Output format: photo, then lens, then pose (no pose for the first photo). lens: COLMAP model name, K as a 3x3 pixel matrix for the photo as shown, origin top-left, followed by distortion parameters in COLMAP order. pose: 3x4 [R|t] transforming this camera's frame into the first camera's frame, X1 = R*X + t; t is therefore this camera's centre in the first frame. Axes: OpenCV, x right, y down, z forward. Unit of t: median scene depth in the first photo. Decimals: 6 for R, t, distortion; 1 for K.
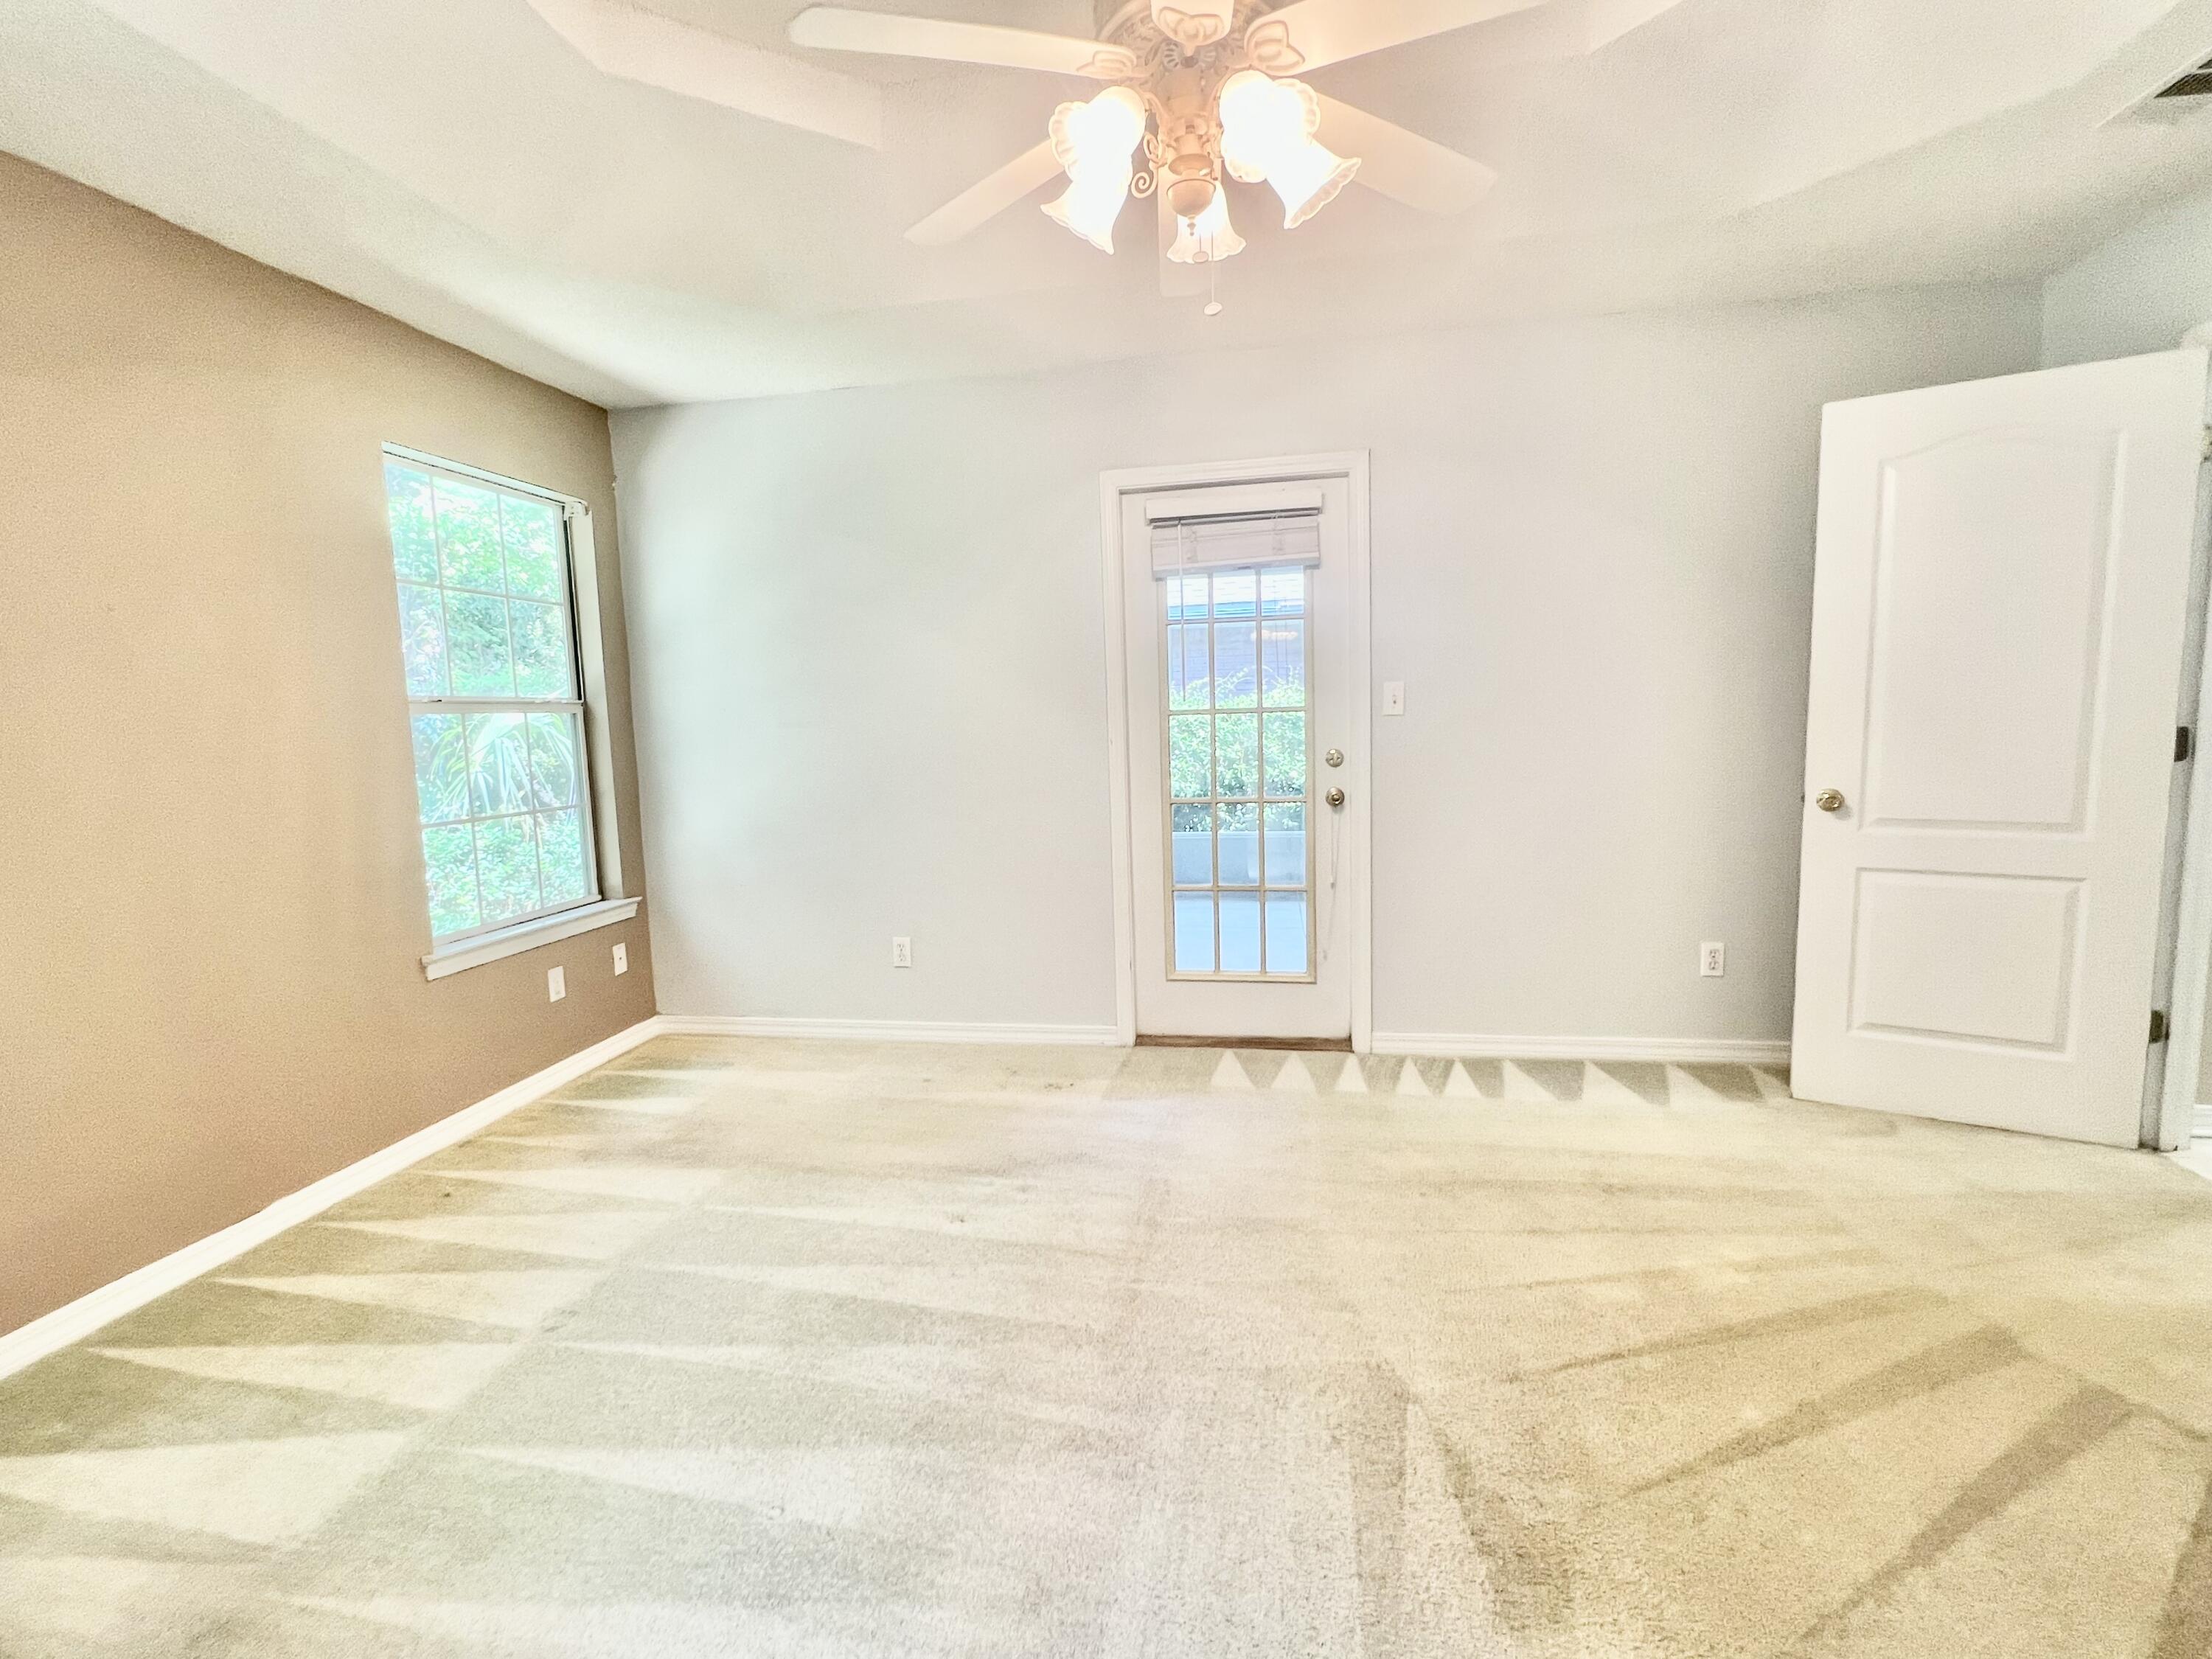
lens RADIAL K [[1004.3, 0, 1102.3], [0, 1004.3, 822.2], [0, 0, 1]] dist [-0.003209, 0.001253]
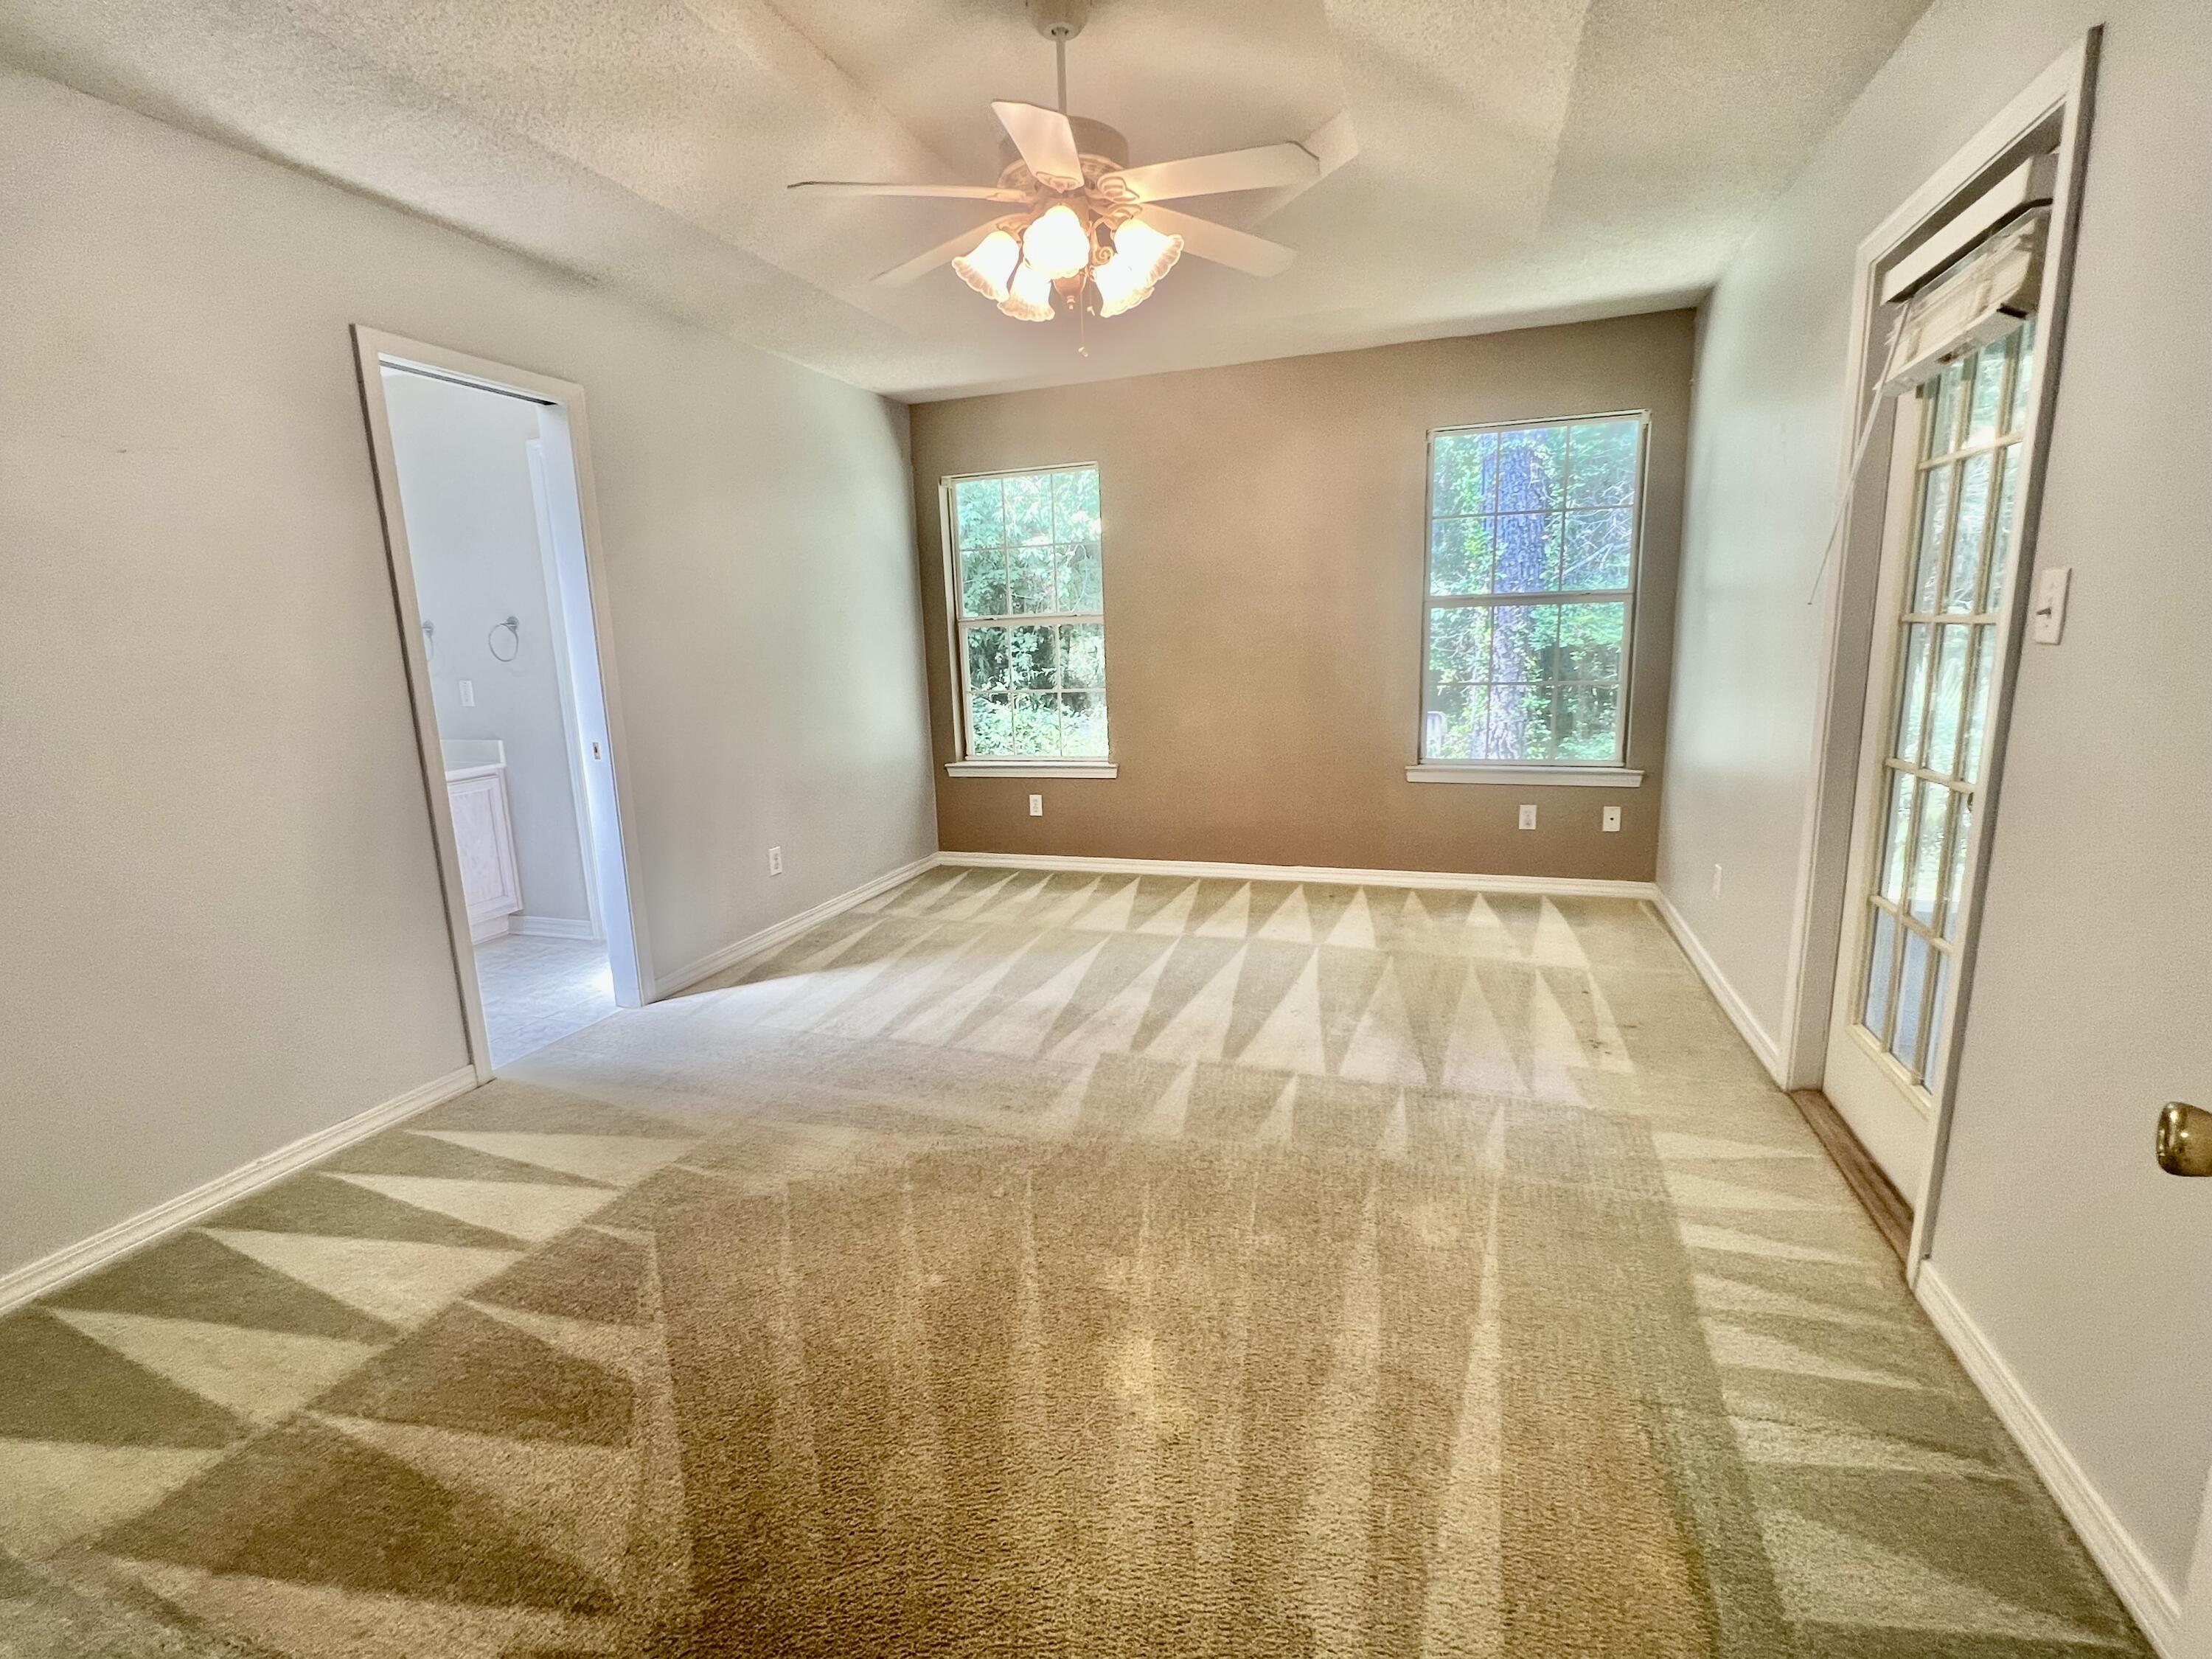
lens RADIAL K [[1004.3, 0, 1102.3], [0, 1004.3, 822.2], [0, 0, 1]] dist [-0.003209, 0.001253]
pose [[-0.147812, 0.230324, -0.961822, 1.031430], [-0.072173, 0.967400, 0.242751, -0.140480], [0.986379, 0.105299, -0.126370, 0.818911]]
